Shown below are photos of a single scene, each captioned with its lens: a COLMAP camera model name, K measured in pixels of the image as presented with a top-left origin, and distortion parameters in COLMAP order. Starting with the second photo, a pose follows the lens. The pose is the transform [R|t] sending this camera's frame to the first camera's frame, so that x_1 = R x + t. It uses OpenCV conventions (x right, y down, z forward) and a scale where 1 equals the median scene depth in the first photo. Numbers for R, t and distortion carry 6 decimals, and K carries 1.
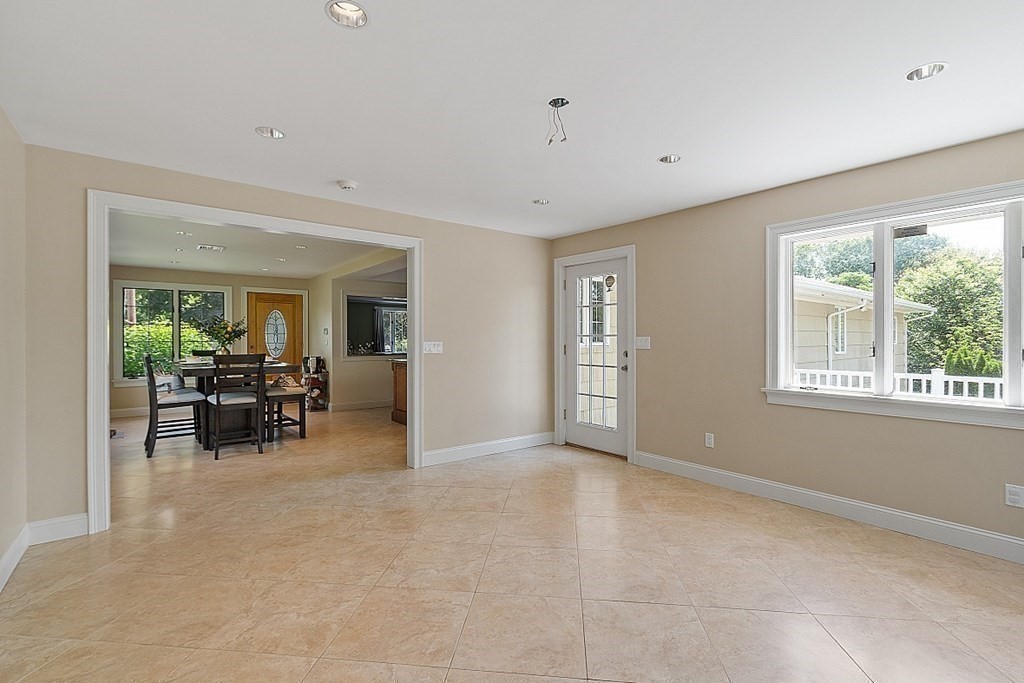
lens RADIAL K [[453.5, 0, 513.8], [0, 453.5, 336.8], [0, 0, 1]] dist [-0.002629, -0.000480]
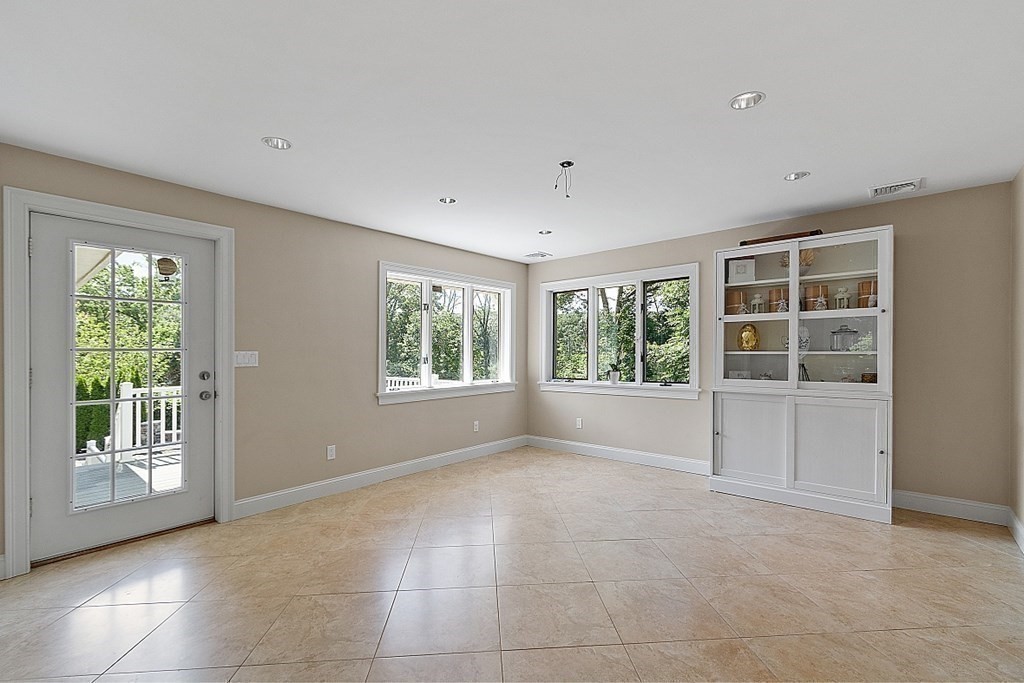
lens RADIAL K [[446.6, 0, 512.0], [0, 446.6, 341.5], [0, 0, 1]] dist [0.002153, 0.000277]
pose [[-0.170541, 0.020528, 0.985137, -0.685471], [0.001924, 0.999788, -0.020500, 0.000345], [-0.985349, -0.001601, -0.170545, 0.832989]]
